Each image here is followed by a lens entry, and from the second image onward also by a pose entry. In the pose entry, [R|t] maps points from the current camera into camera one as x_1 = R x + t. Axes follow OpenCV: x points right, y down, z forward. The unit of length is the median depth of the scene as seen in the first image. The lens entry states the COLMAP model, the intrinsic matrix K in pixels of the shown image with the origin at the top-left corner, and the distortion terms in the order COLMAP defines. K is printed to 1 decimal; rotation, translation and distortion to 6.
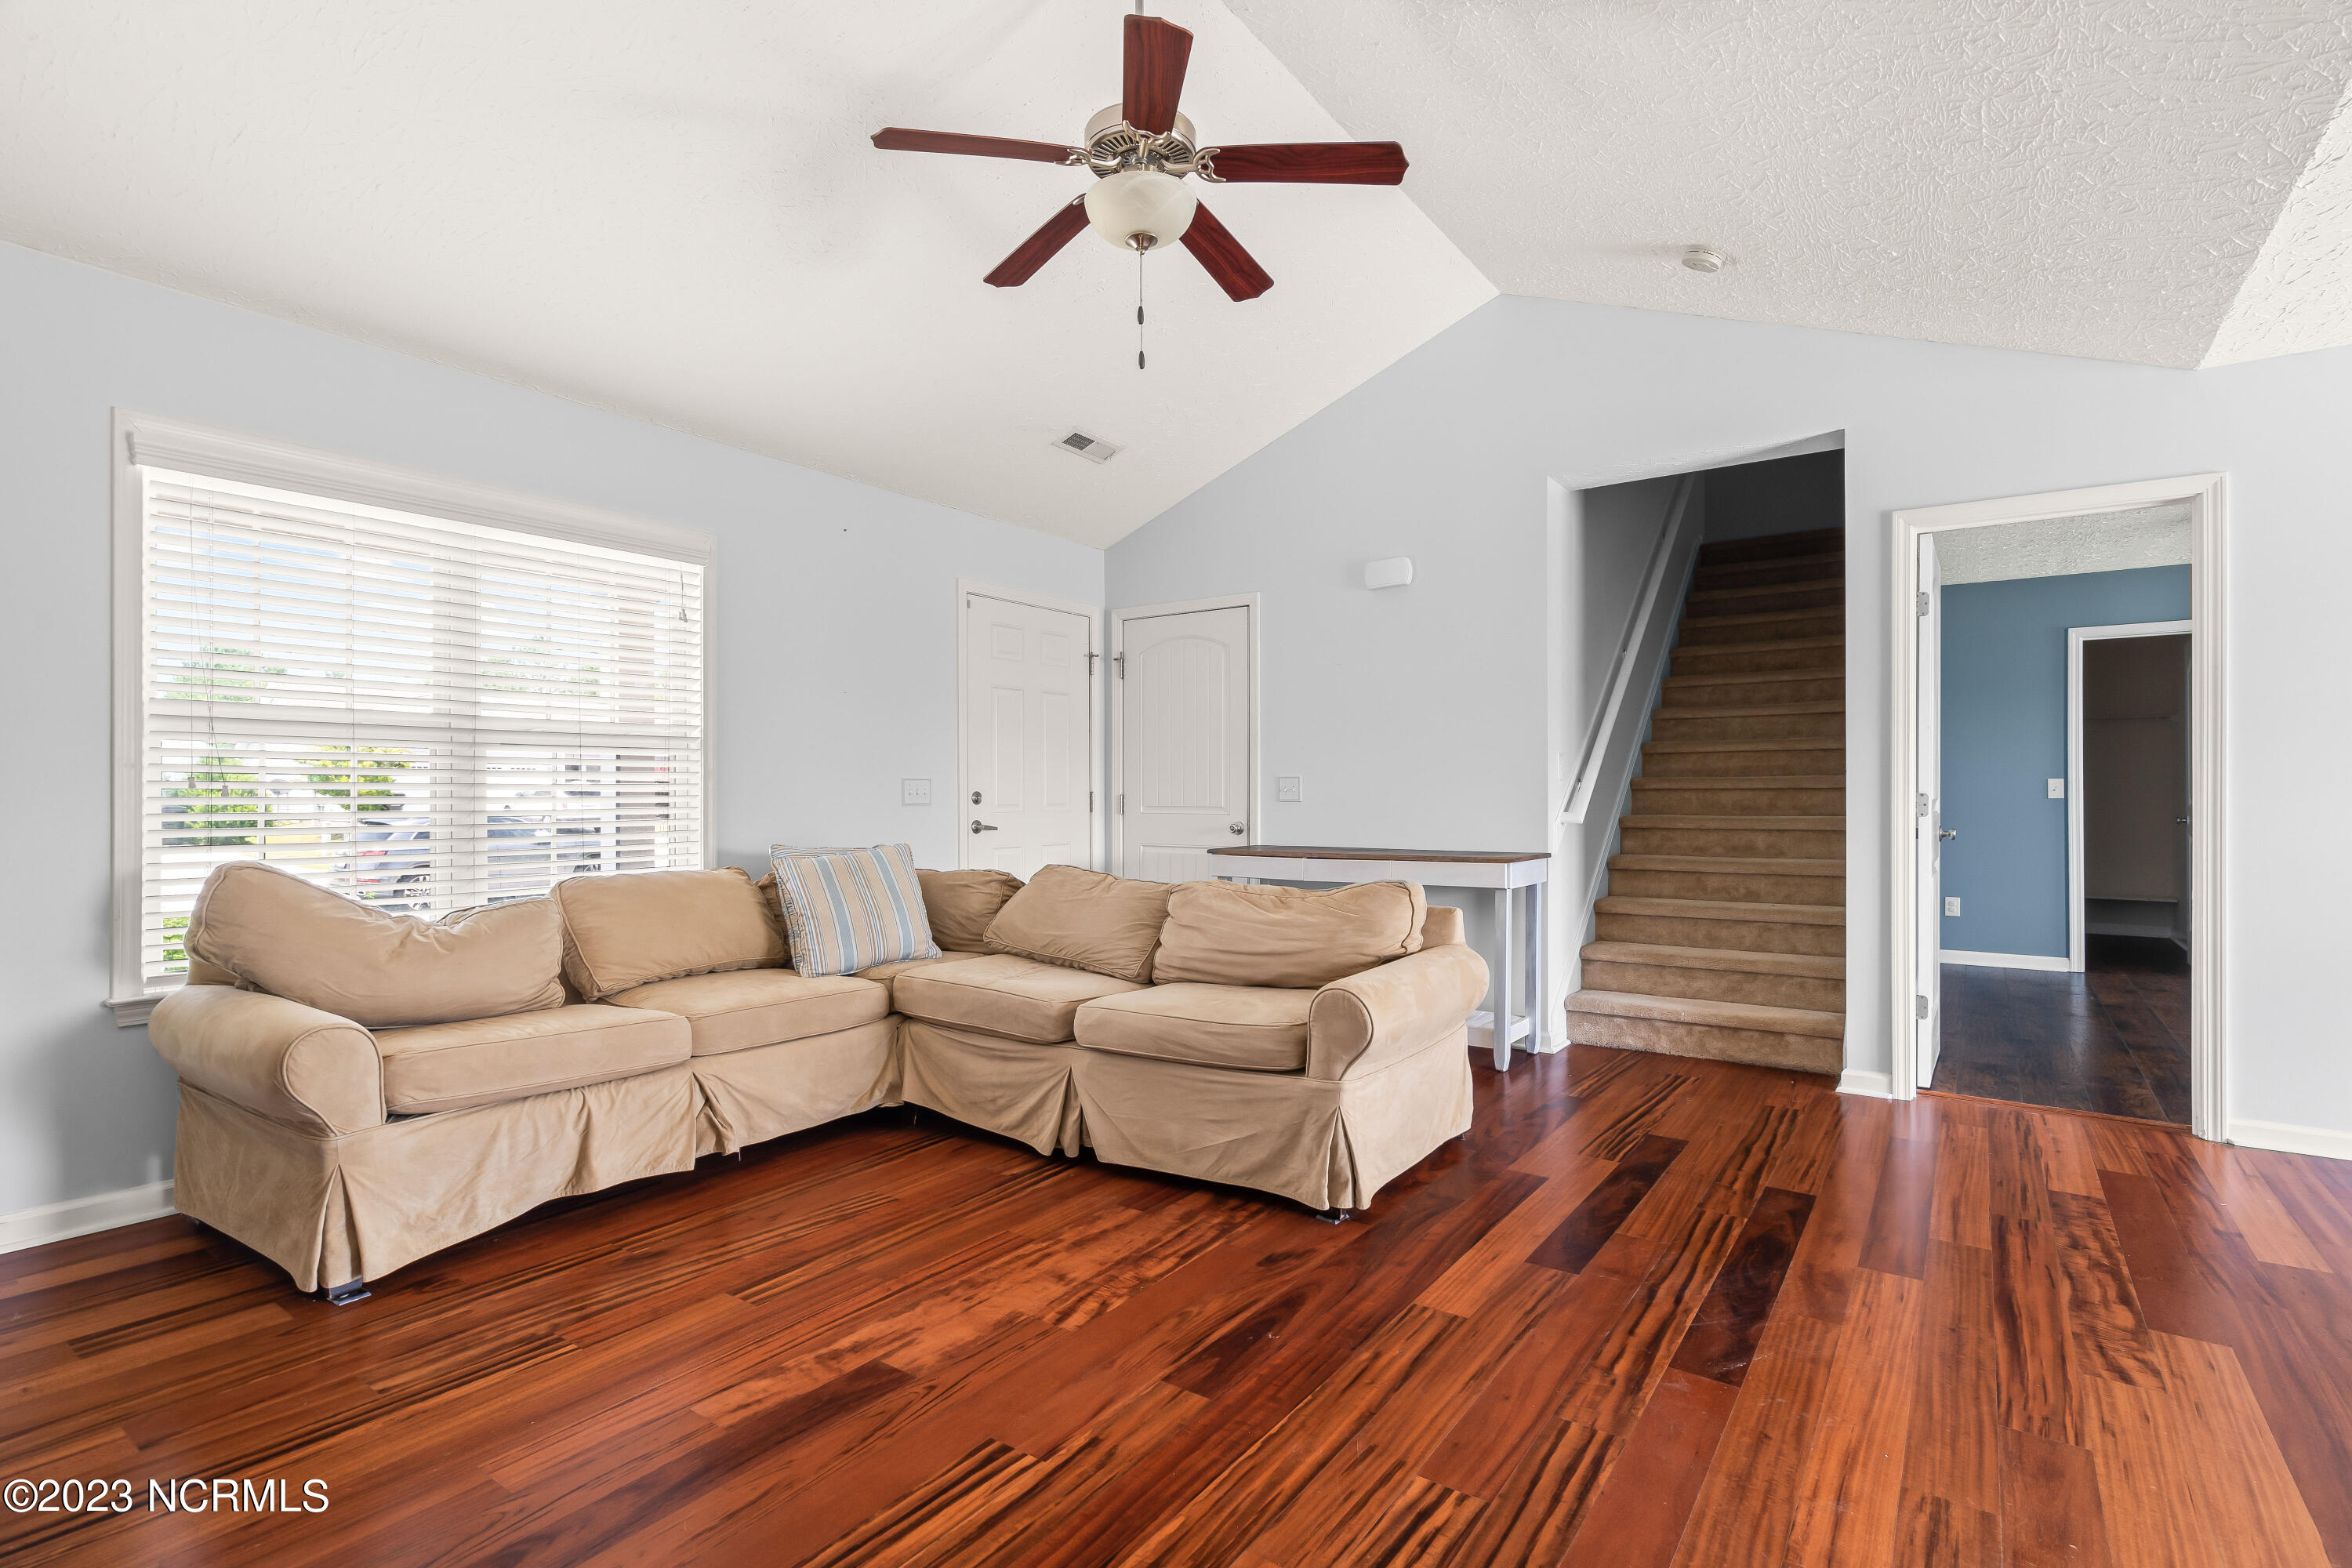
lens RADIAL K [[1124.2, 0, 1165.0], [0, 1124.2, 779.9], [0, 0, 1]] dist [-0.000767, 0.002073]
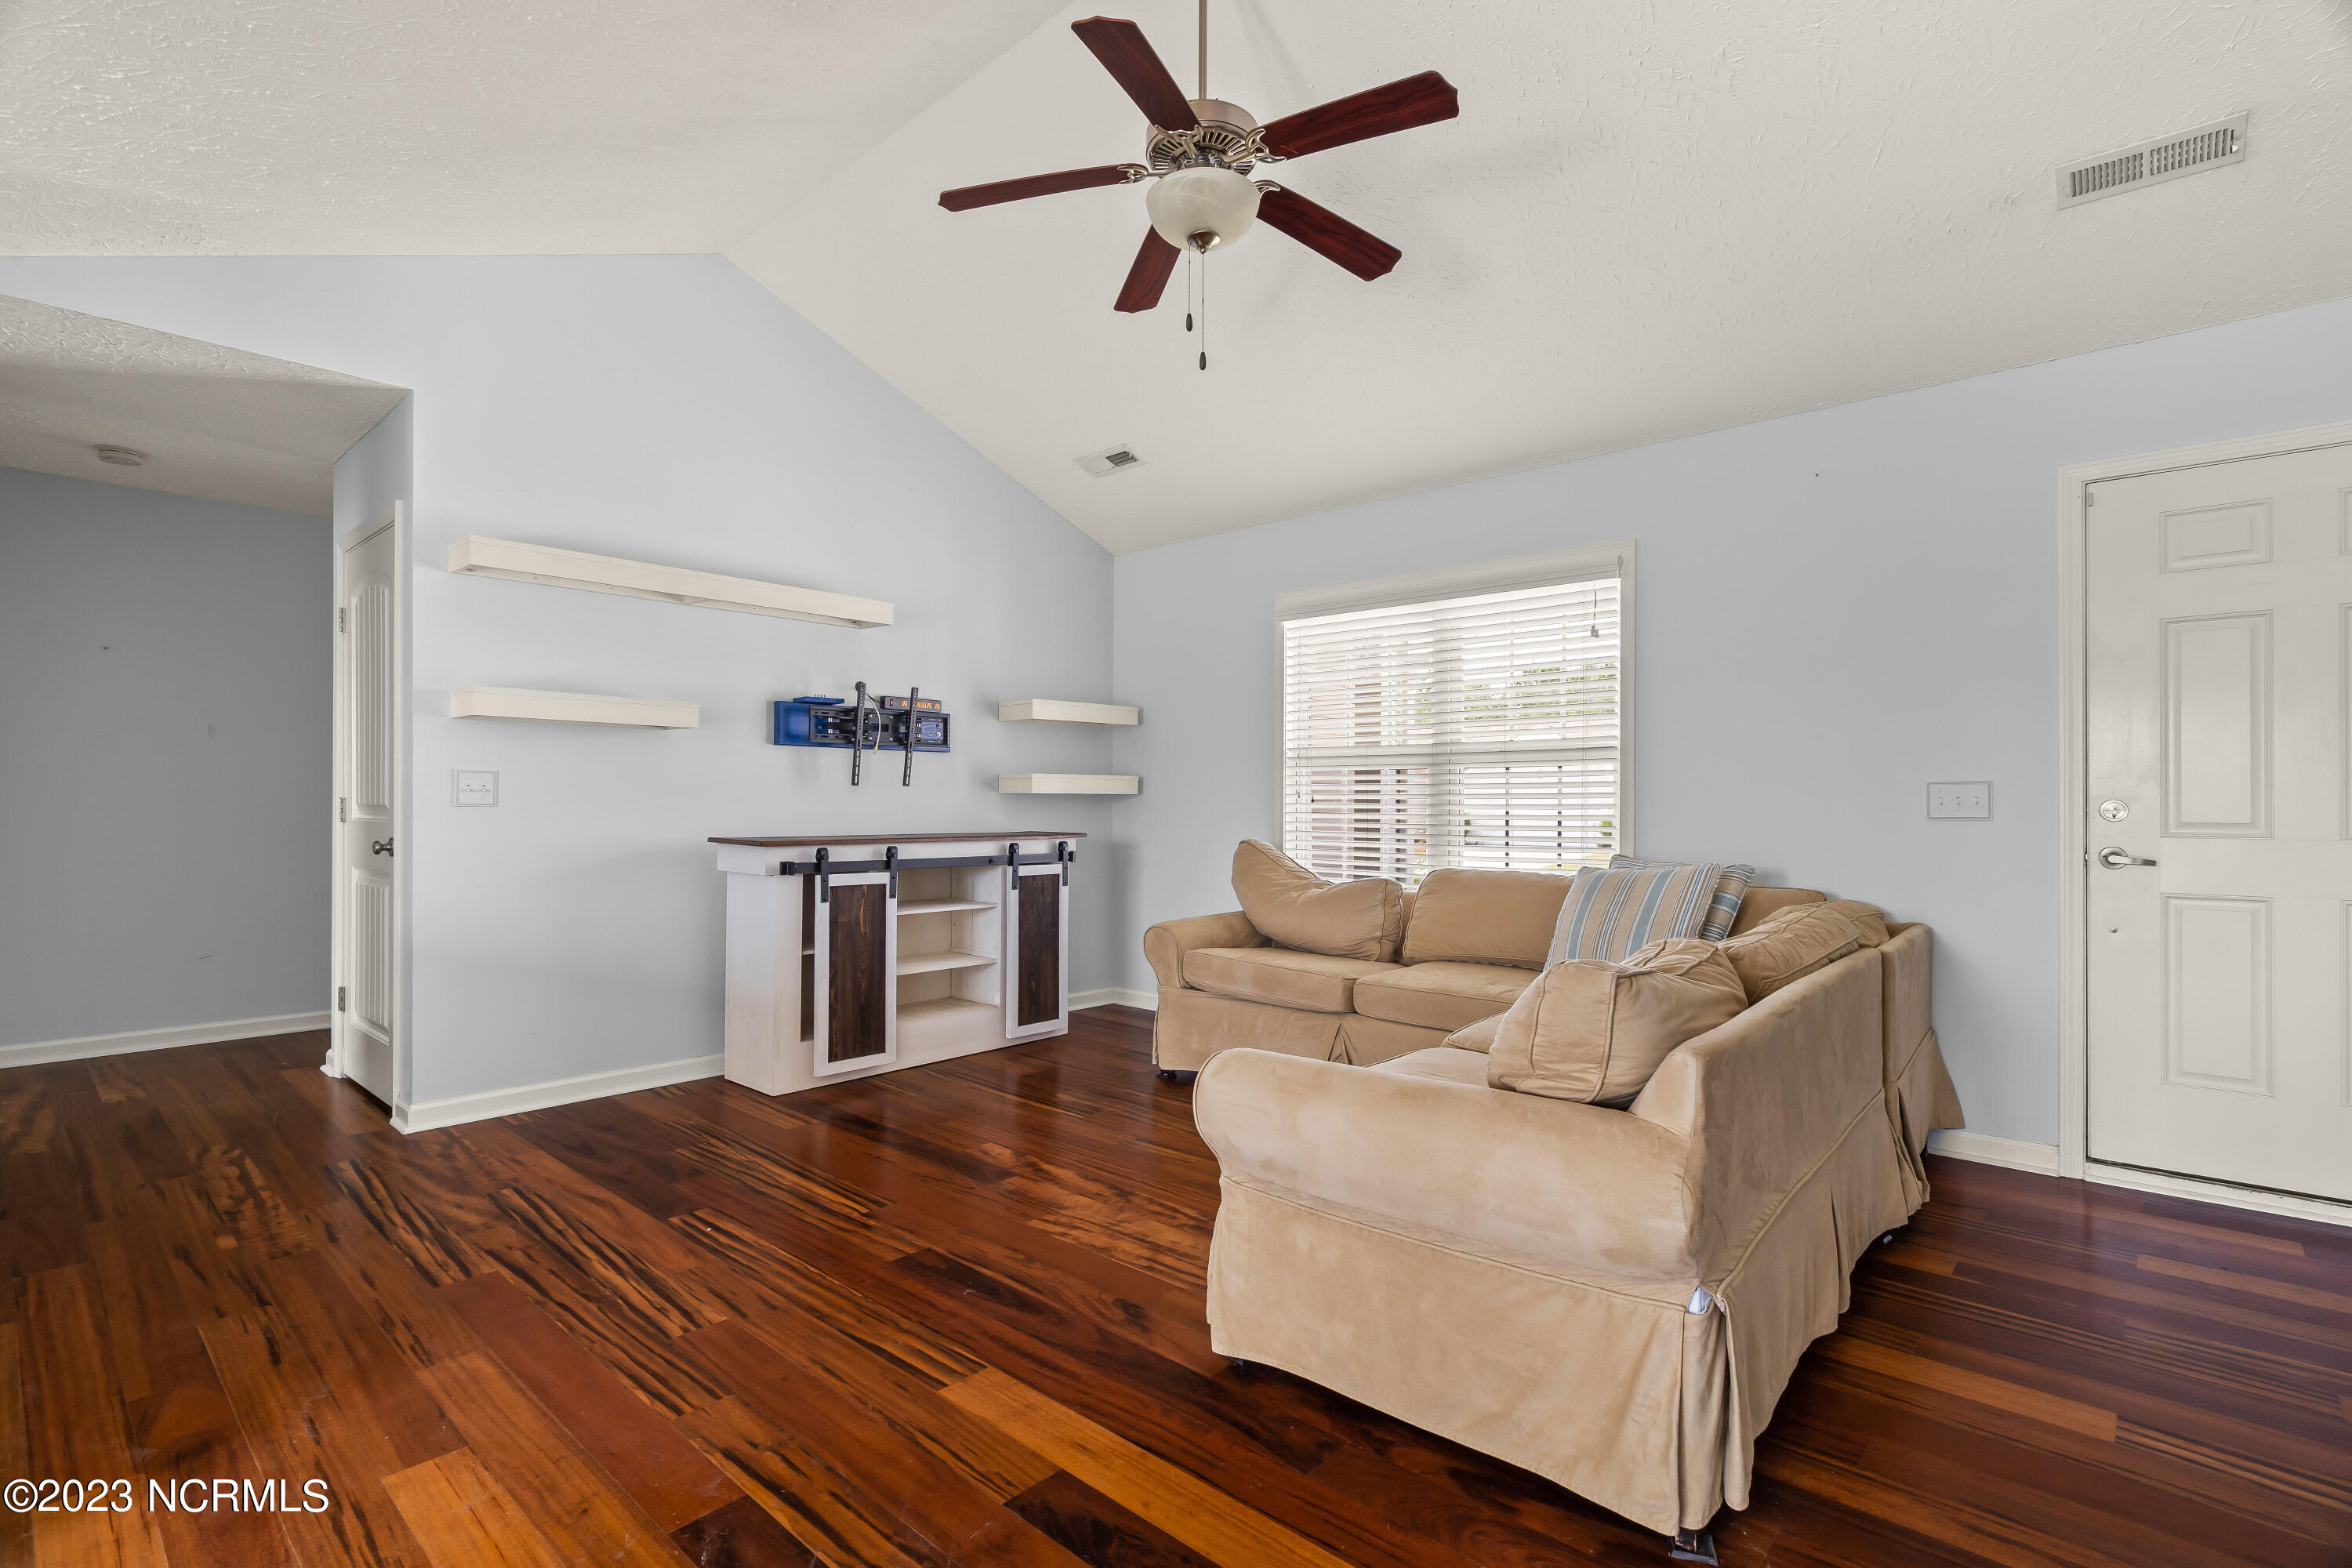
lens RADIAL K [[1098.0, 0, 1174.1], [0, 1098.0, 790.6], [0, 0, 1]] dist [-0.009191, 0.013748]
pose [[-0.109650, -0.009089, -0.993929, 0.731010], [0.008780, 0.999910, -0.010113, 0.009562], [0.993931, -0.009836, -0.109561, 0.842843]]
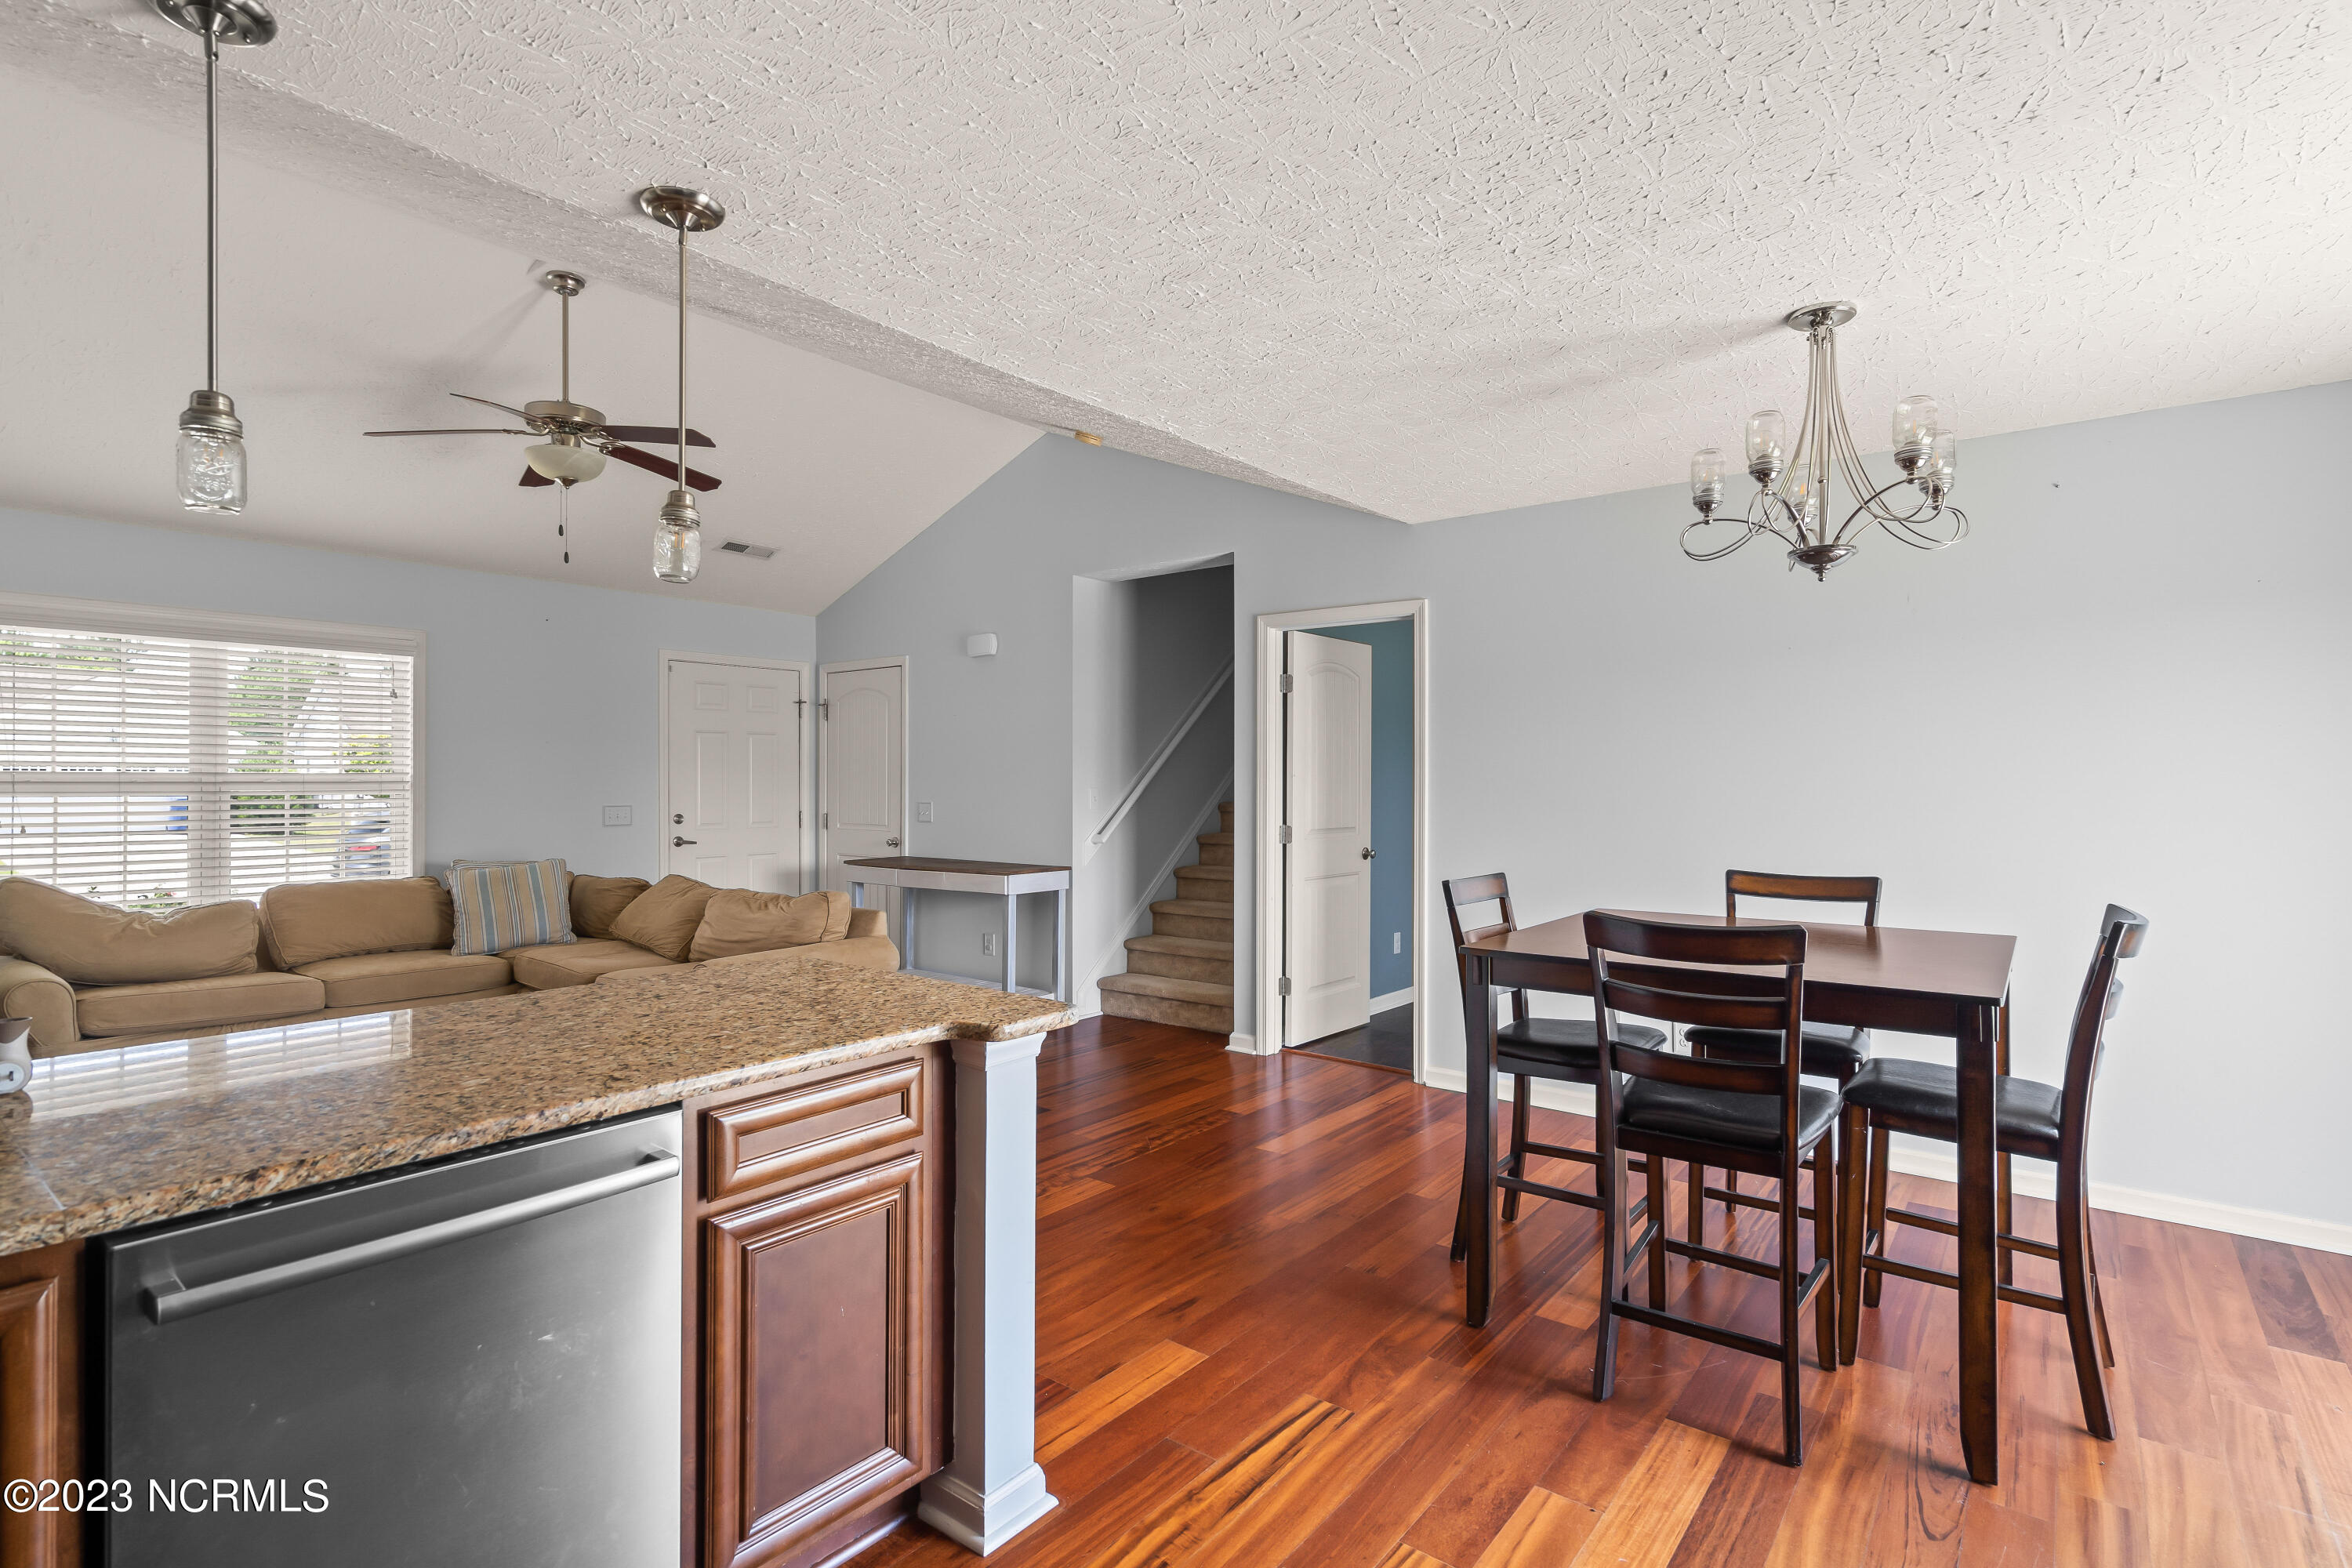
lens RADIAL K [[1141.9, 0, 1161.4], [0, 1141.9, 778.9], [0, 0, 1]] dist [0.013588, 0.000349]
pose [[0.998212, 0.002134, -0.059731, 0.697984], [-0.001438, 0.999930, 0.011706, -0.069636], [0.059752, -0.011599, 0.998146, -0.414586]]
